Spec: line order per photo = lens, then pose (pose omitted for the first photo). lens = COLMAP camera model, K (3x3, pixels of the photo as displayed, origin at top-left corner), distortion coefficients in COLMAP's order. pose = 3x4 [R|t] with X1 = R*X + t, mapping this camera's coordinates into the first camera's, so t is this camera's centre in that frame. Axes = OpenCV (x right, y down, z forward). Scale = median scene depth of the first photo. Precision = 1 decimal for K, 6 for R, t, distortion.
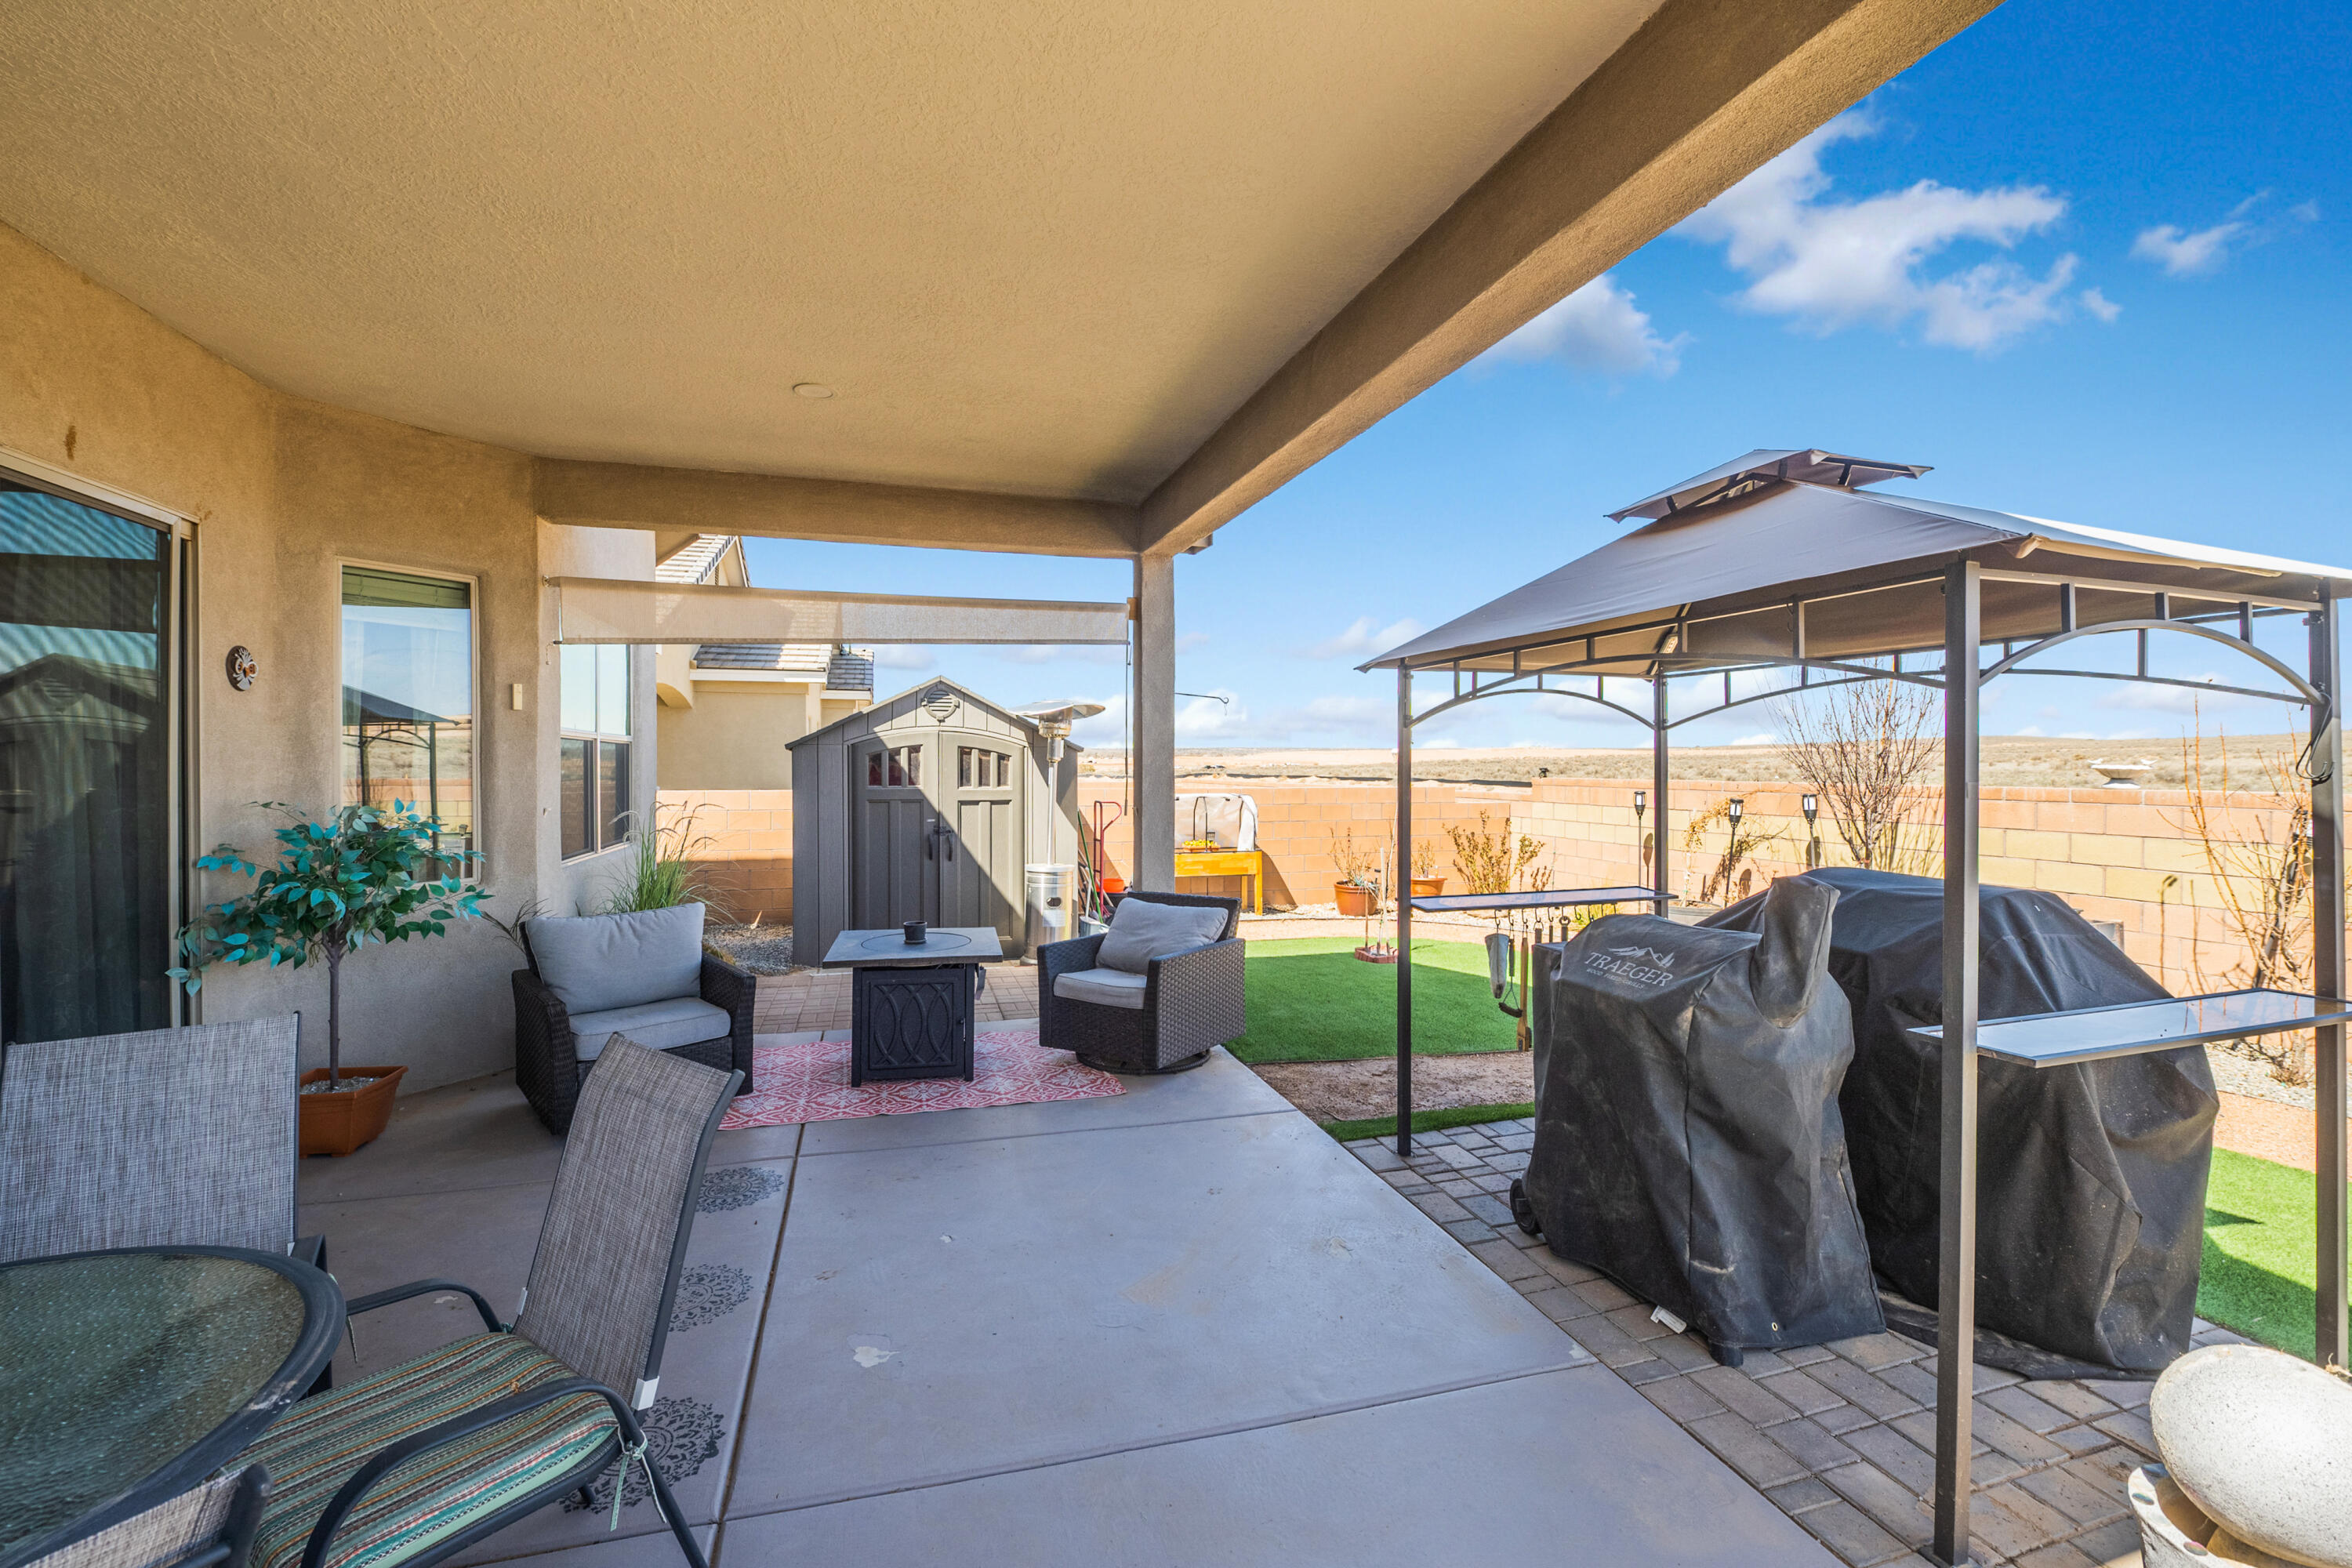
lens RADIAL K [[998.7, 0, 1176.0], [0, 998.7, 784.0], [0, 0, 1]] dist [-0.011763, -0.000148]
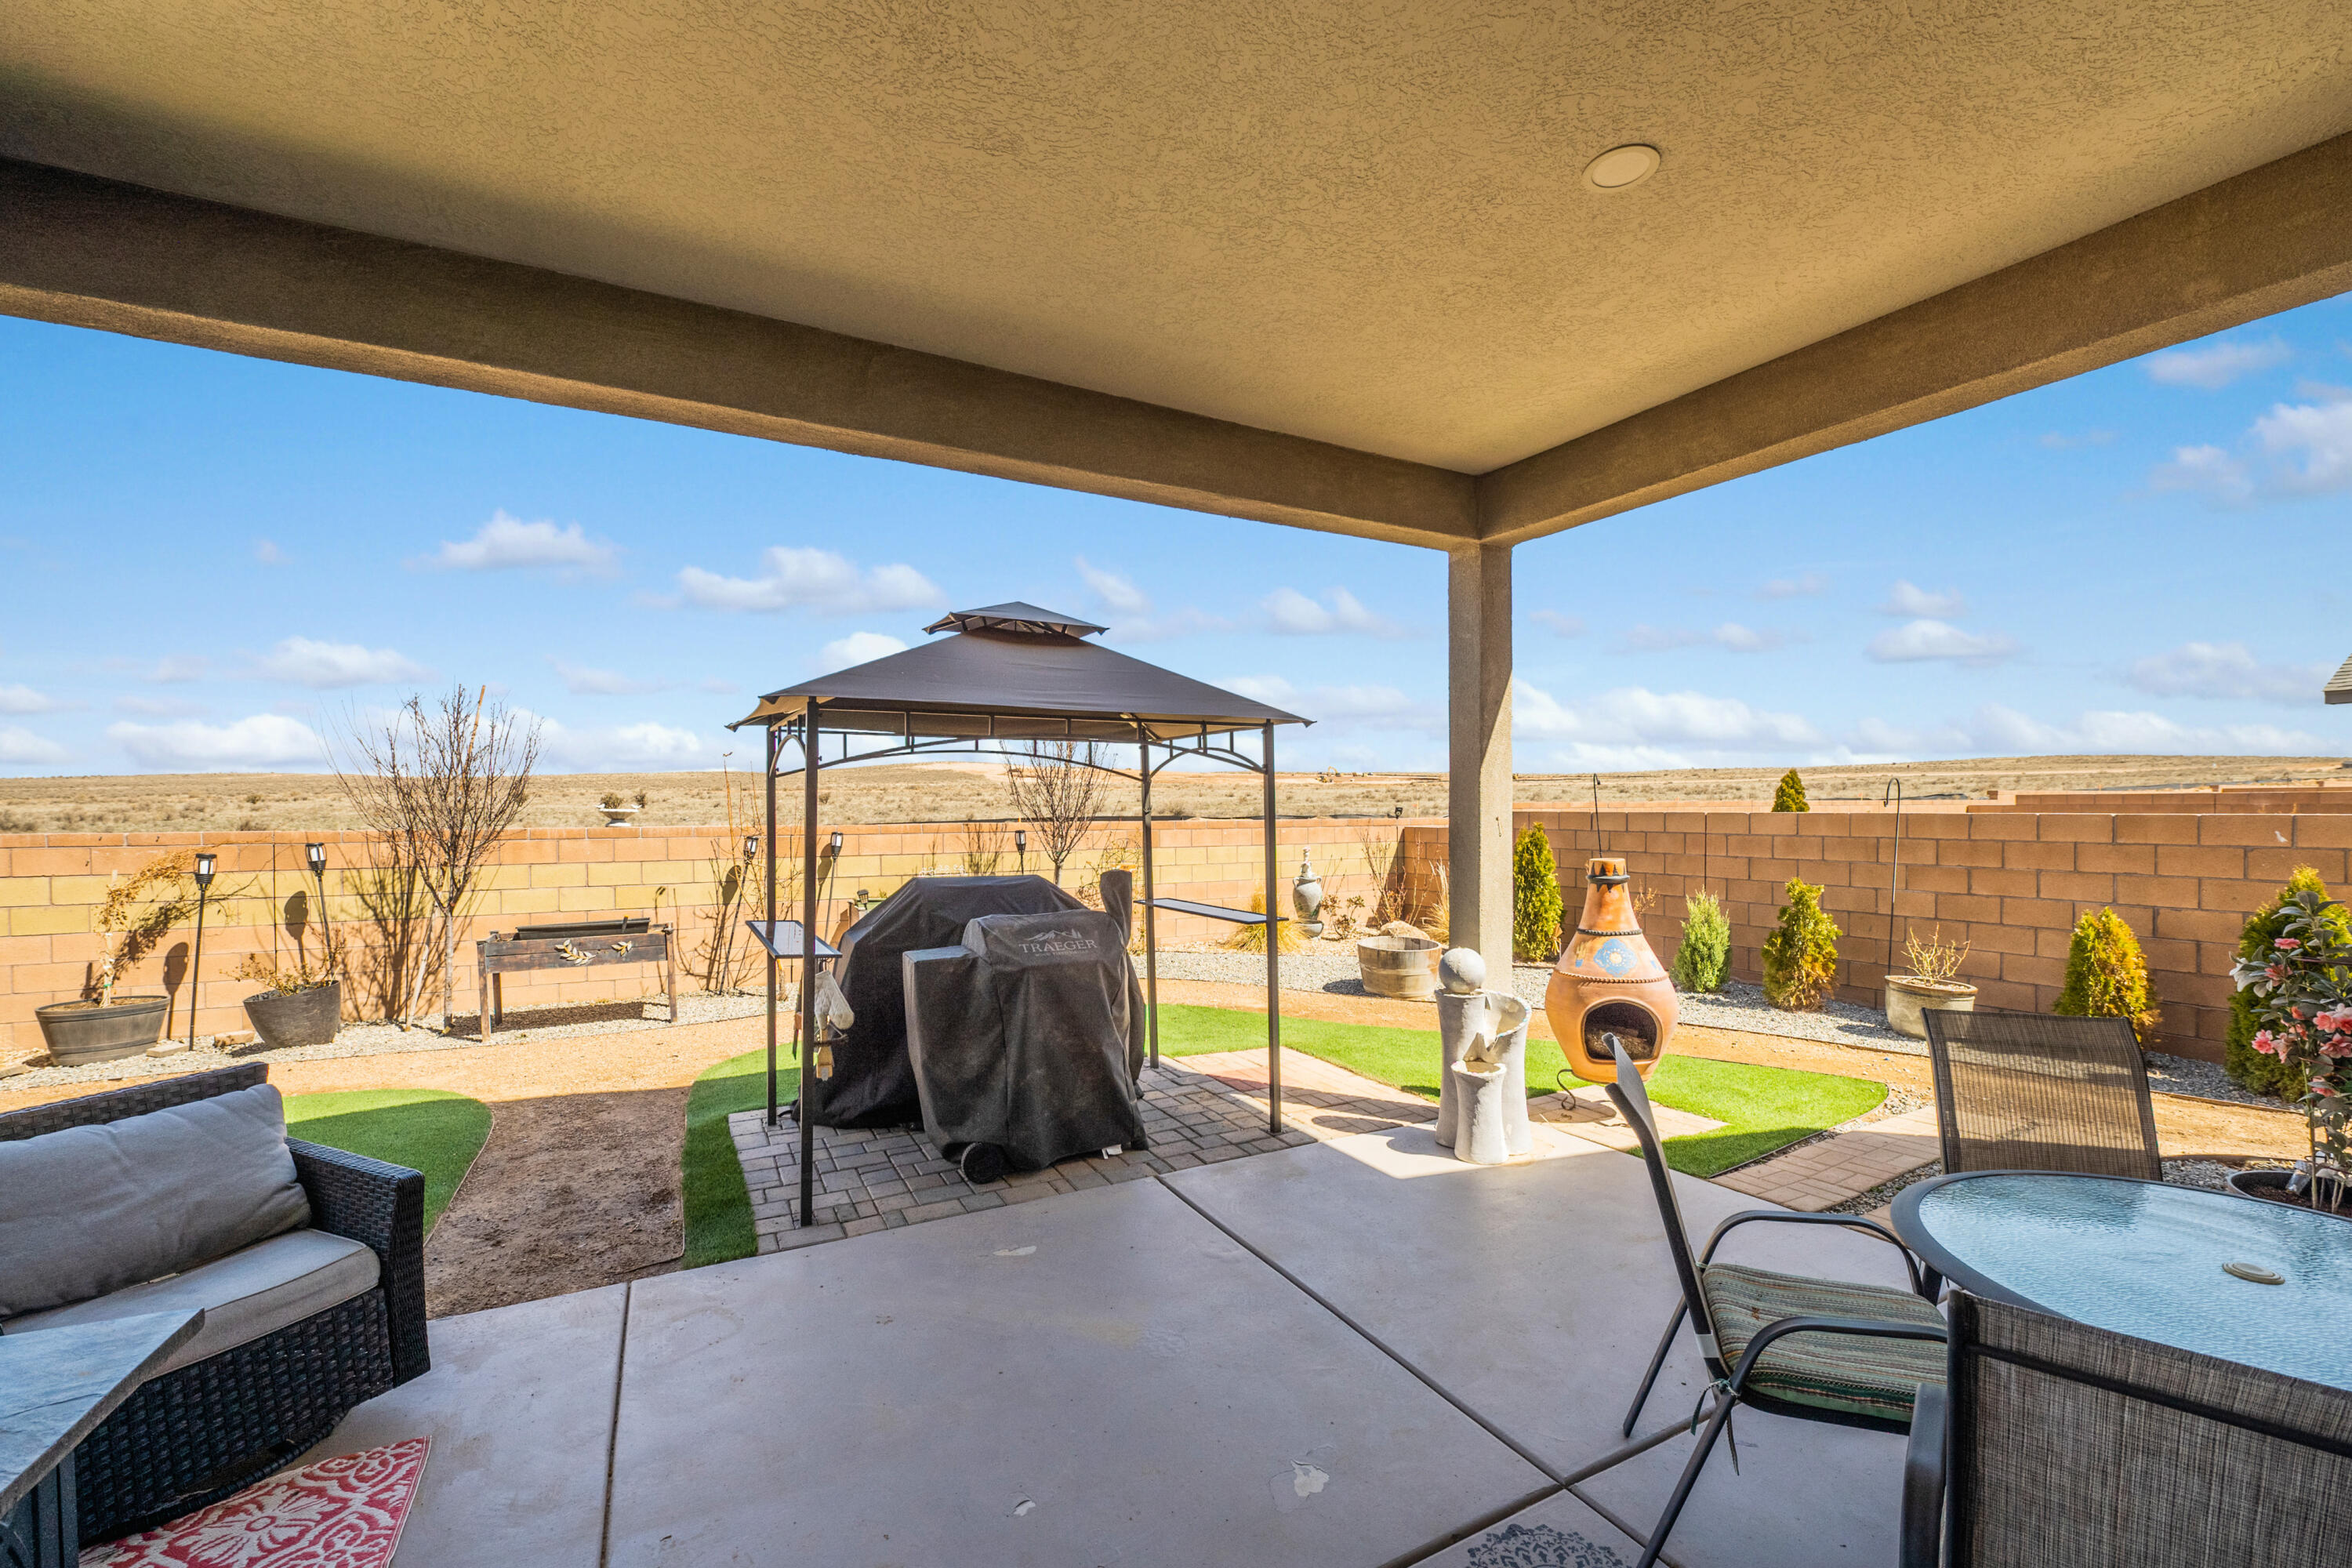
lens RADIAL K [[936.8, 0, 1176.4], [0, 936.8, 826.2], [0, 0, 1]] dist [-0.001761, -0.005305]
pose [[-0.197086, -0.020948, 0.980162, -0.667433], [0.023219, 0.999392, 0.026028, -0.018258], [-0.980111, 0.027888, -0.196480, 0.781503]]
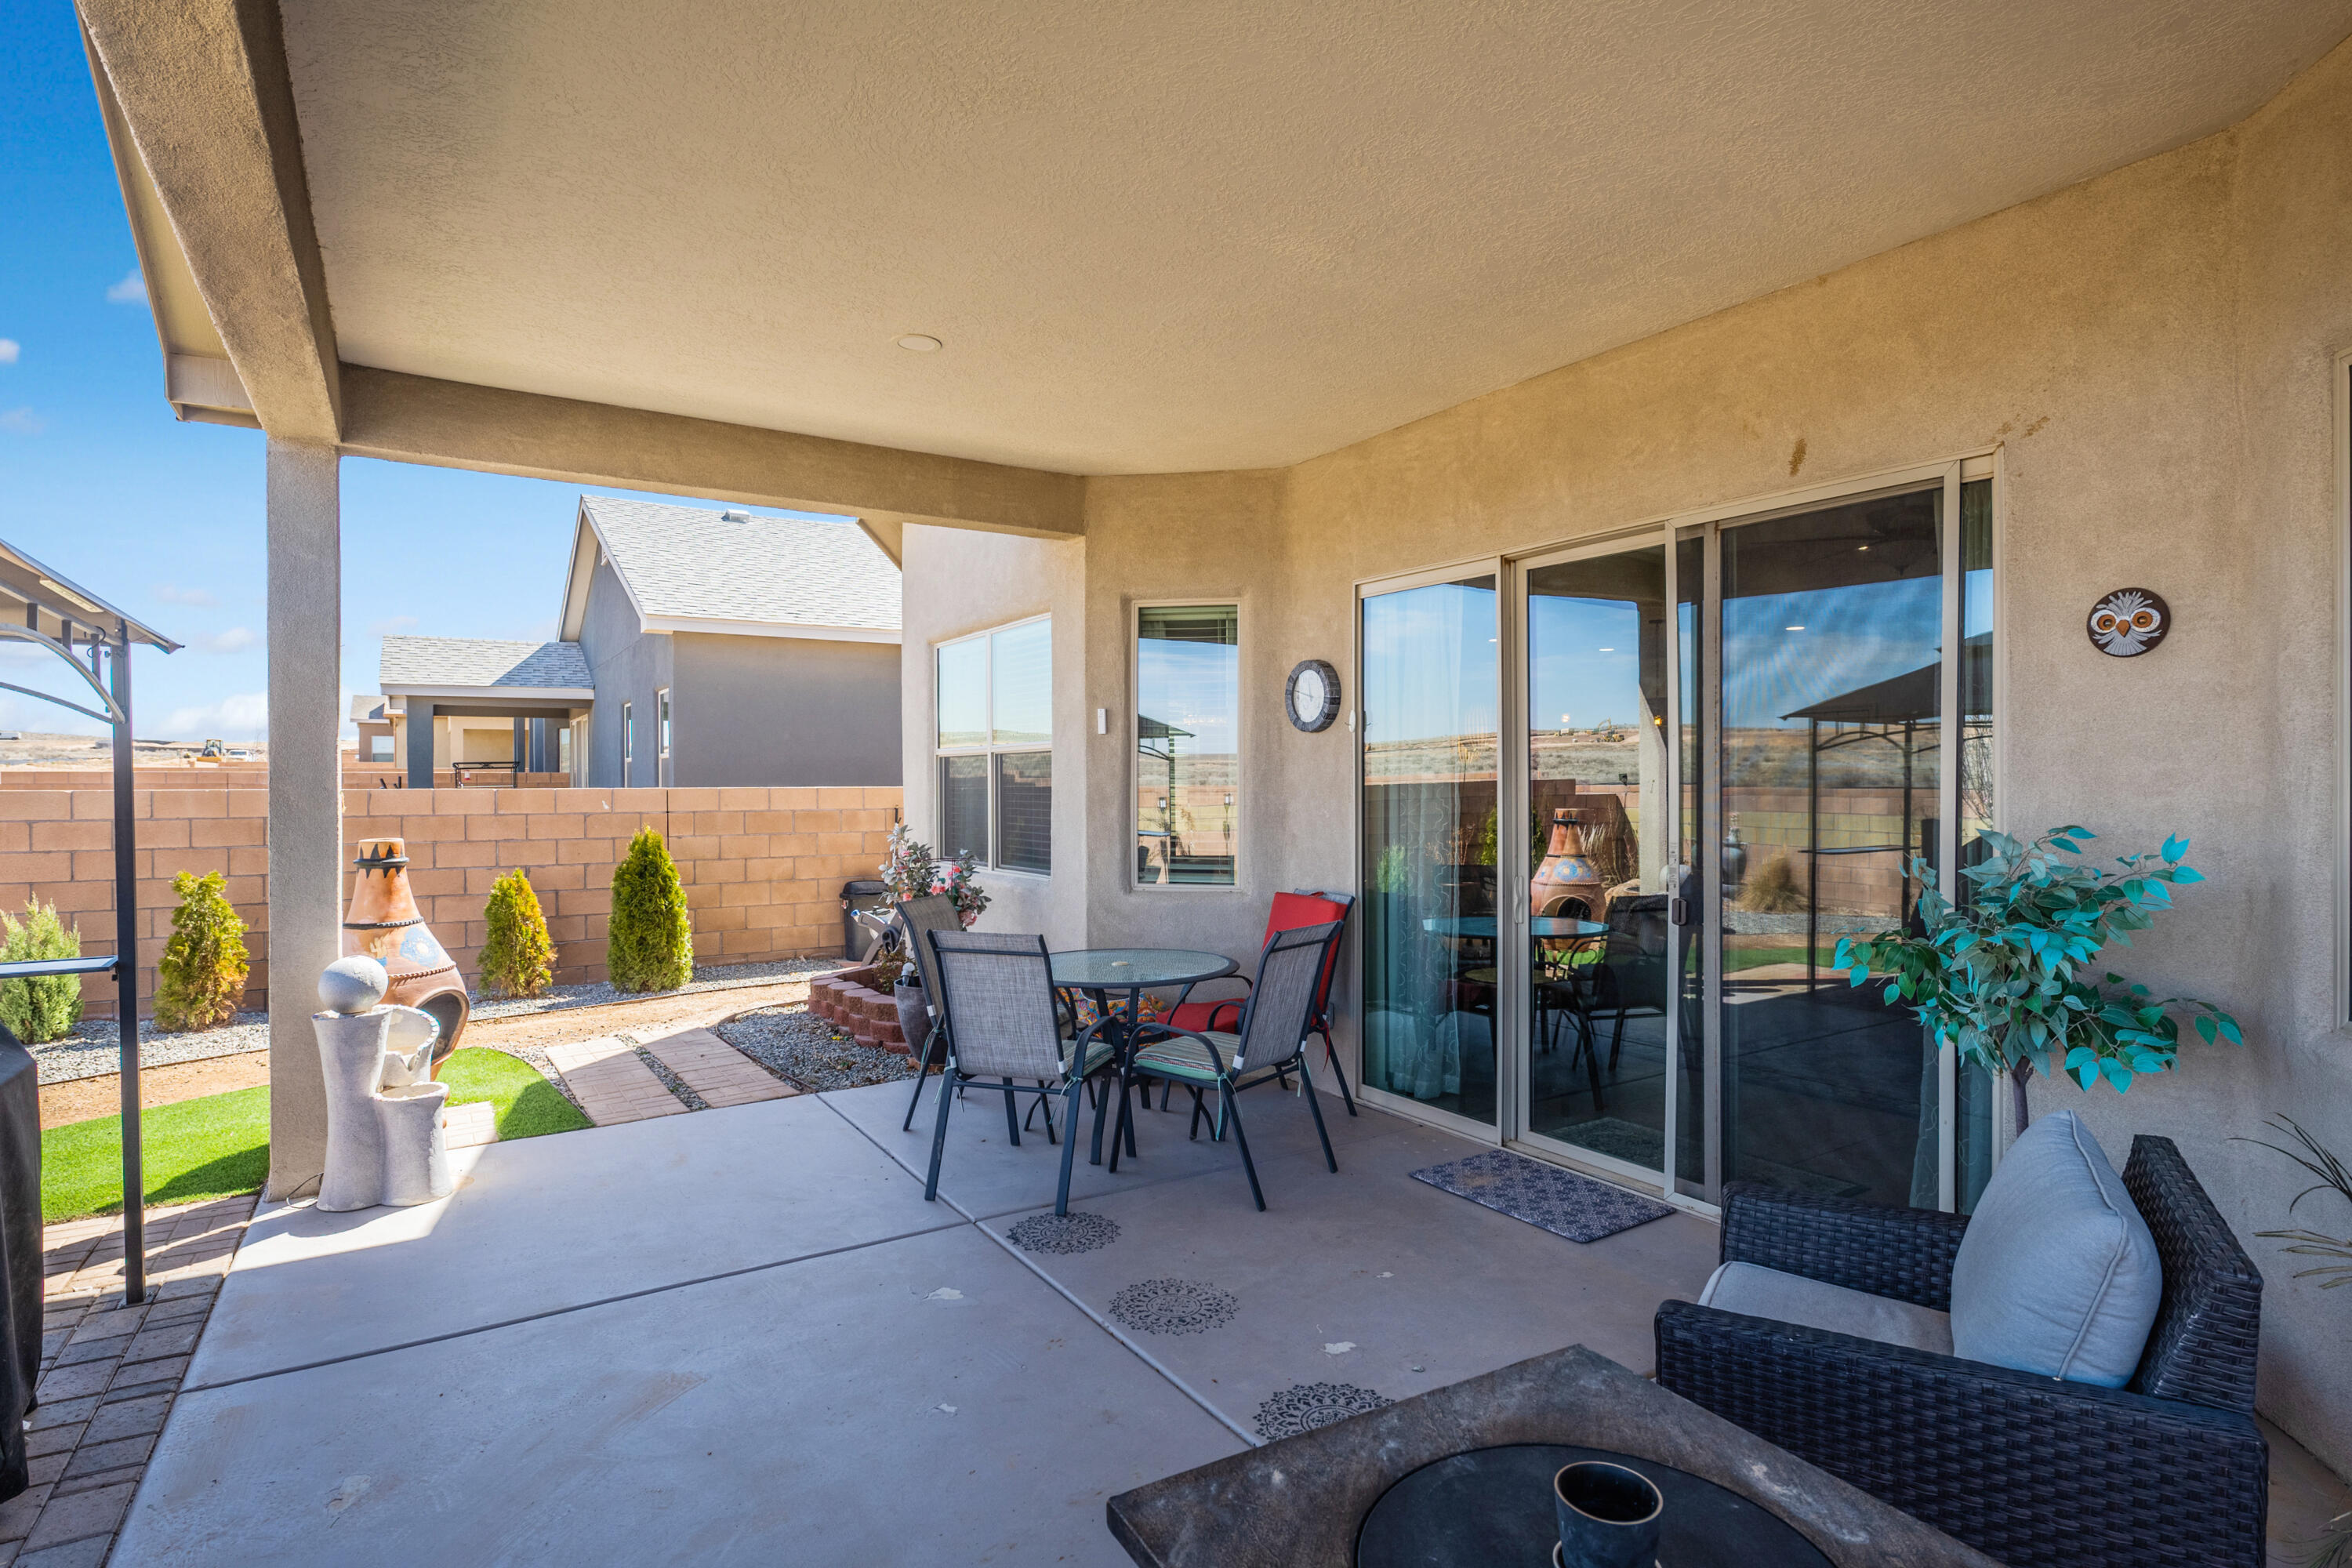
lens RADIAL K [[1179.0, 0, 1170.9], [0, 1179.0, 773.6], [0, 0, 1]] dist [-0.006200, -0.002030]
pose [[-0.964317, -0.007951, -0.264631, -0.124248], [-0.010897, 0.999894, 0.009666, -0.027189], [0.264526, 0.012205, -0.964301, 1.462985]]
